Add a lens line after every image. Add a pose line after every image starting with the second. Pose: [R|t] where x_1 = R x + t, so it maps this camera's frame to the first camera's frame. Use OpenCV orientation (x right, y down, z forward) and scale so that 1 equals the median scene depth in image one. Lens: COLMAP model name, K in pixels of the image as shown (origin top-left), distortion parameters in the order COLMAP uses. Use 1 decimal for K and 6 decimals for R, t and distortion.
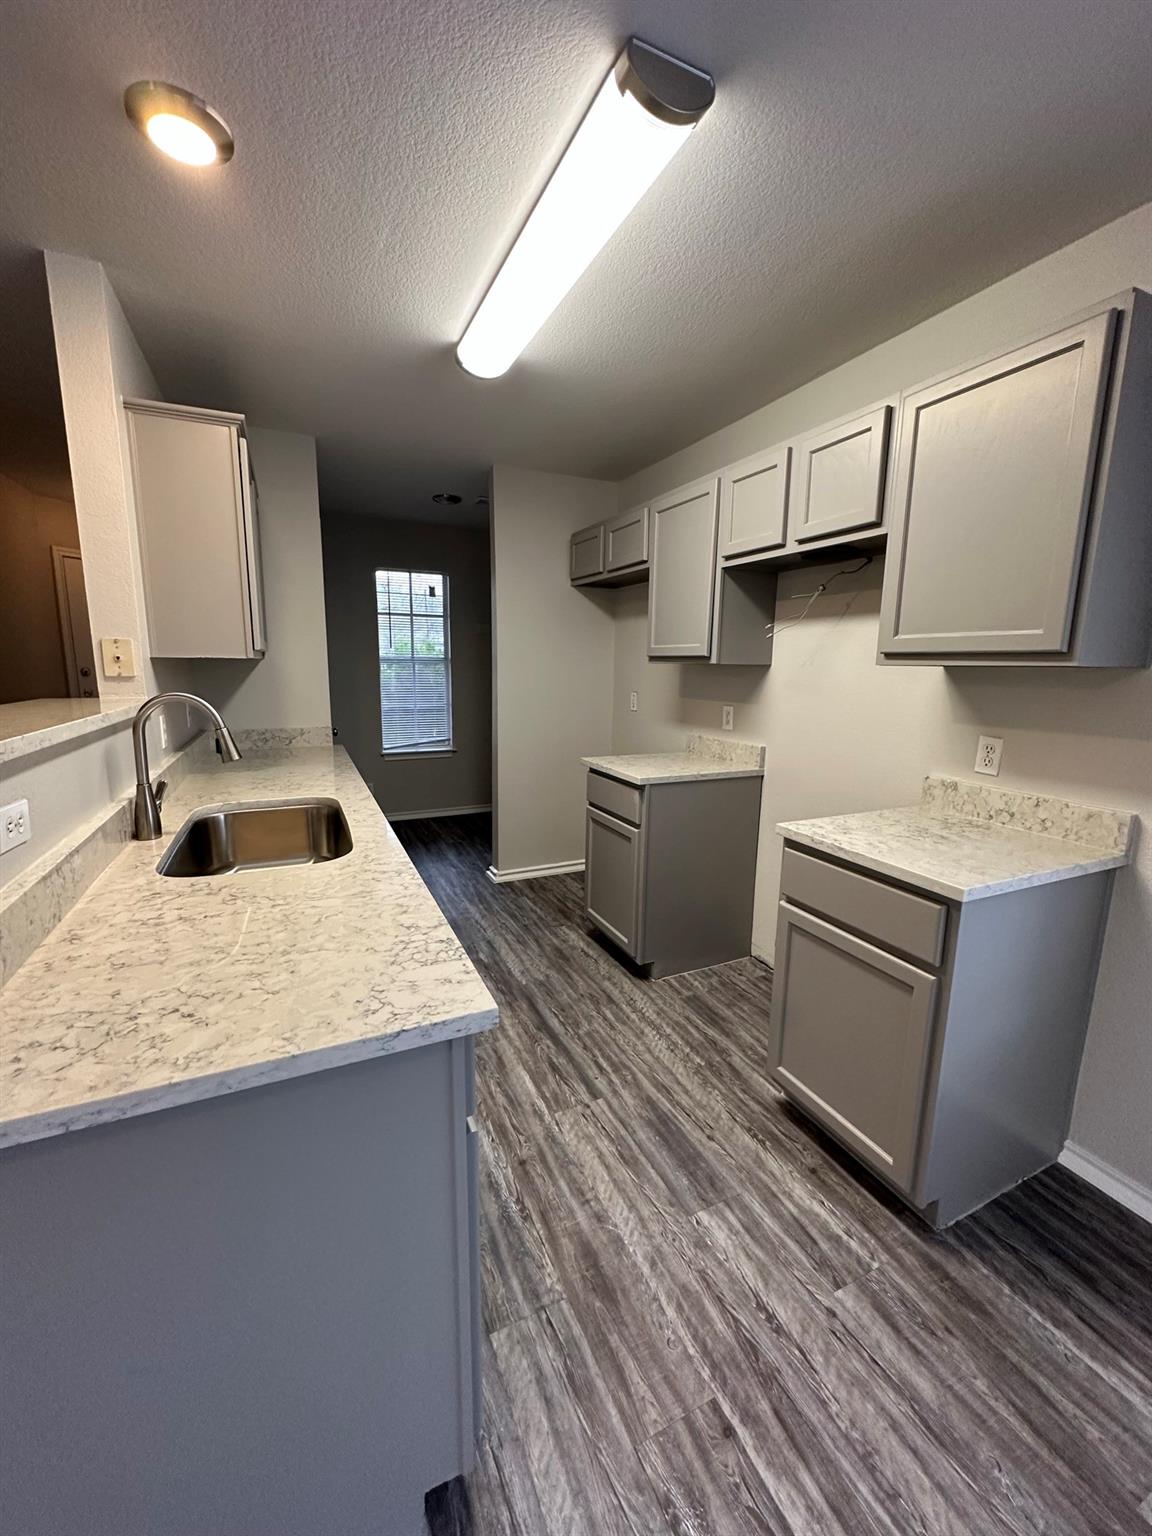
lens RADIAL K [[611.4, 0, 576.0], [0, 611.4, 768.0], [0, 0, 1]] dist [-0.002841, 0.001165]
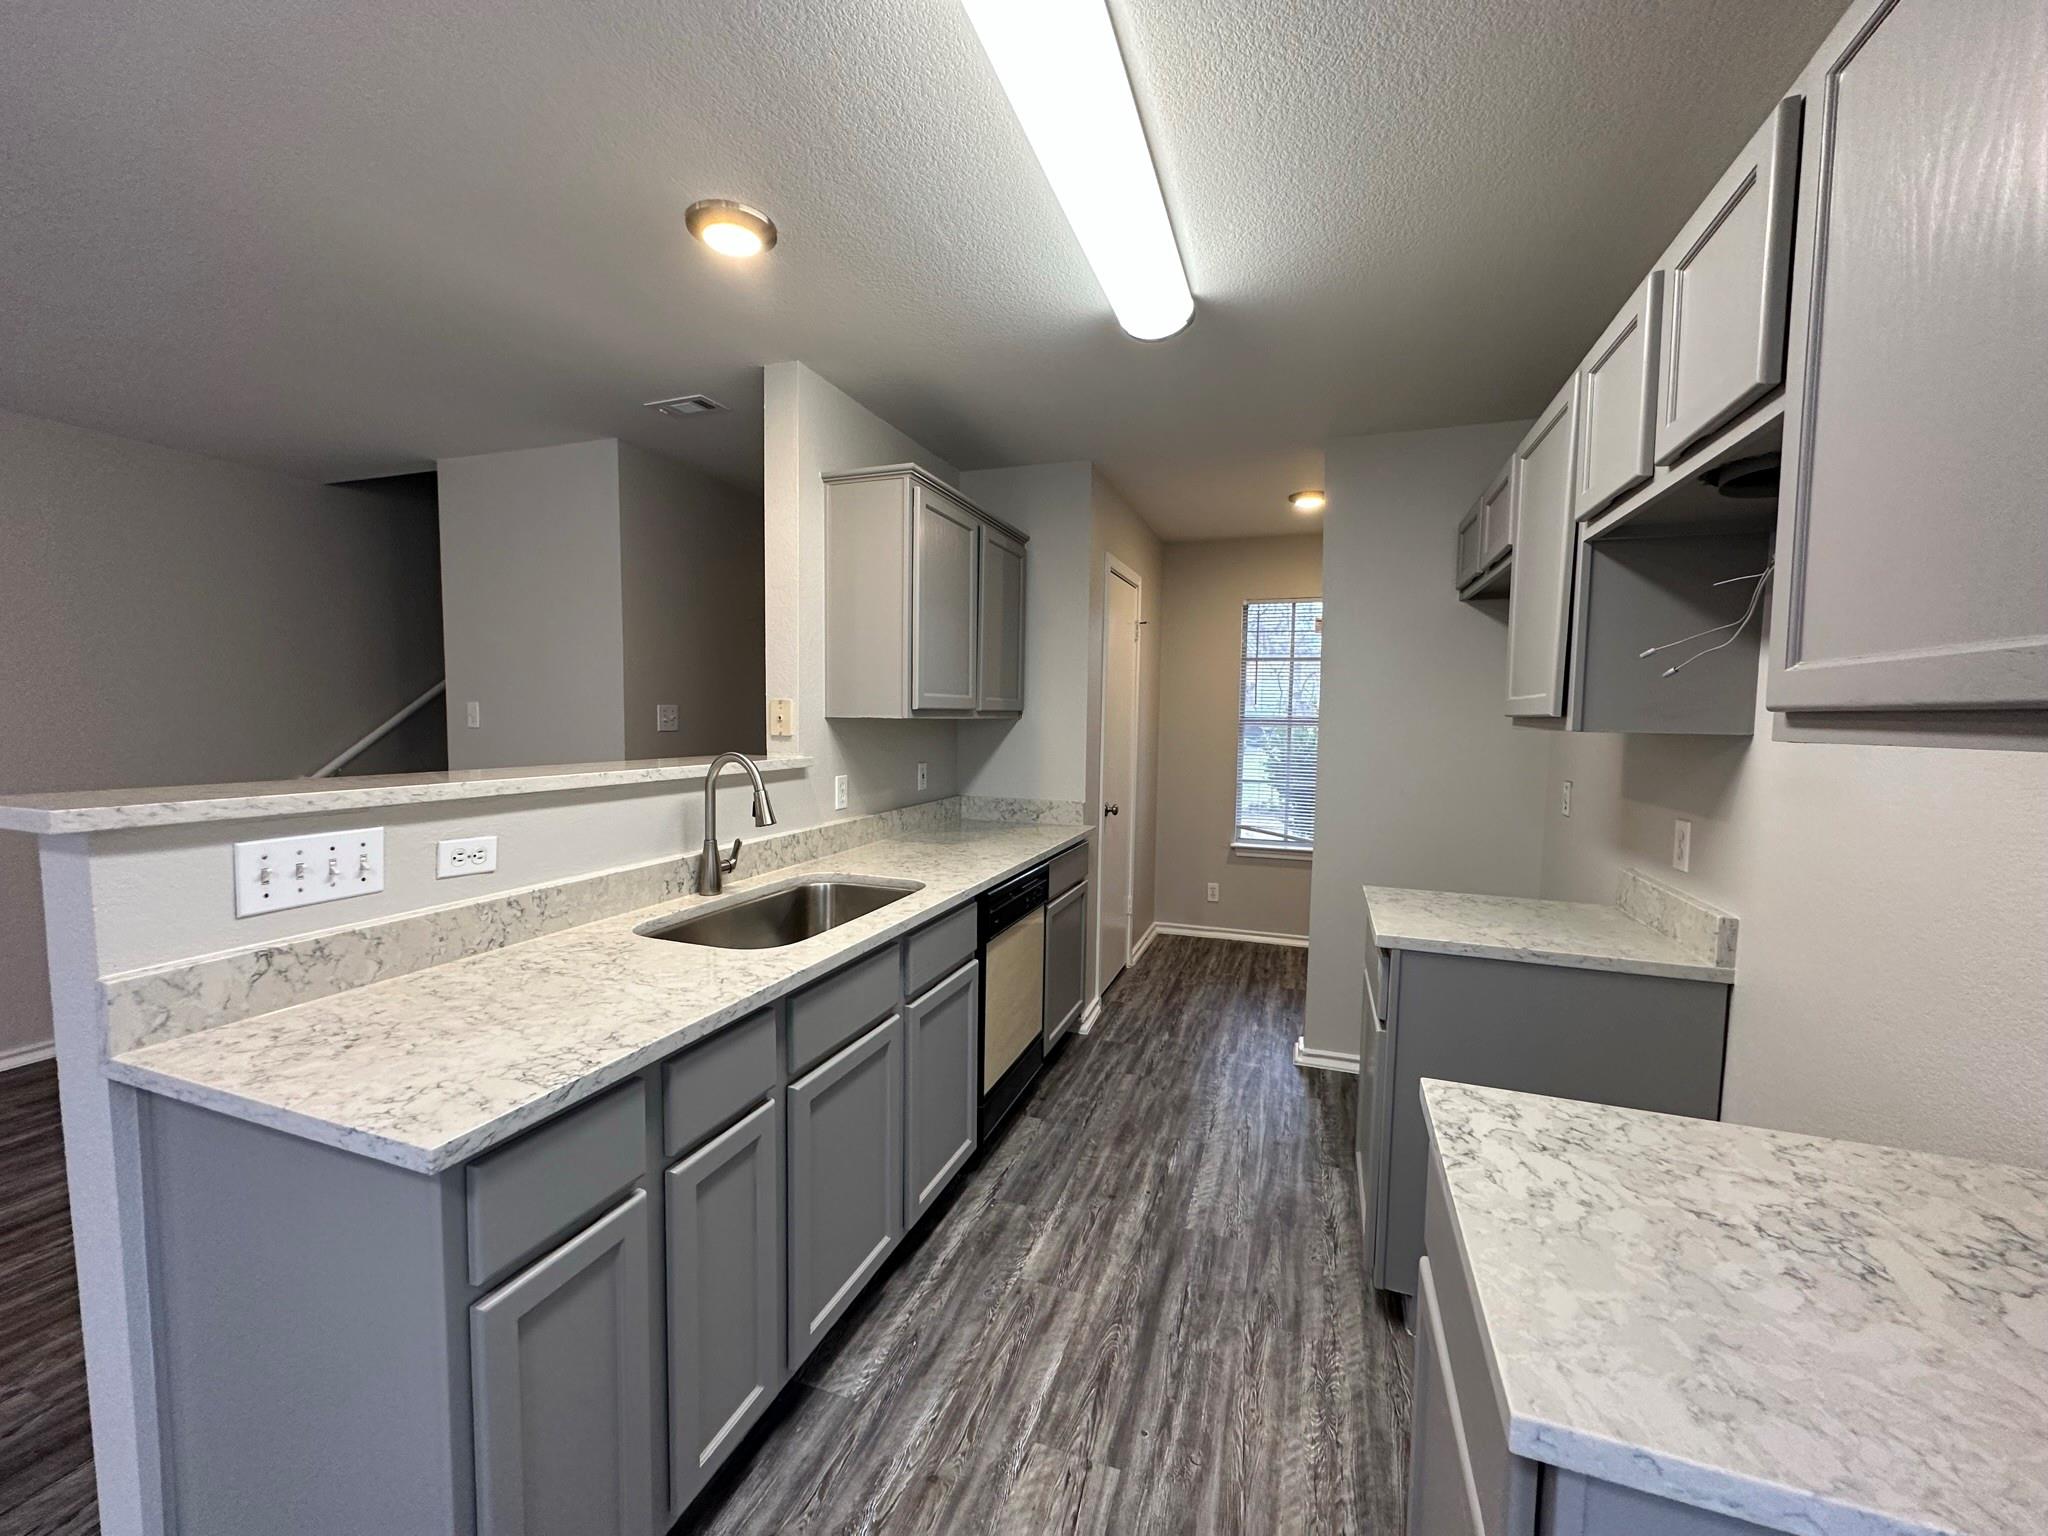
lens RADIAL K [[815.2, 0, 1023.7], [0, 815.2, 766.6], [0, 0, 1]] dist [-0.002841, 0.001165]
pose [[0.712998, 0.044918, -0.699726, 0.571701], [-0.126345, 0.989841, -0.065200, -0.067207], [0.689689, 0.134895, 0.711430, 0.350563]]
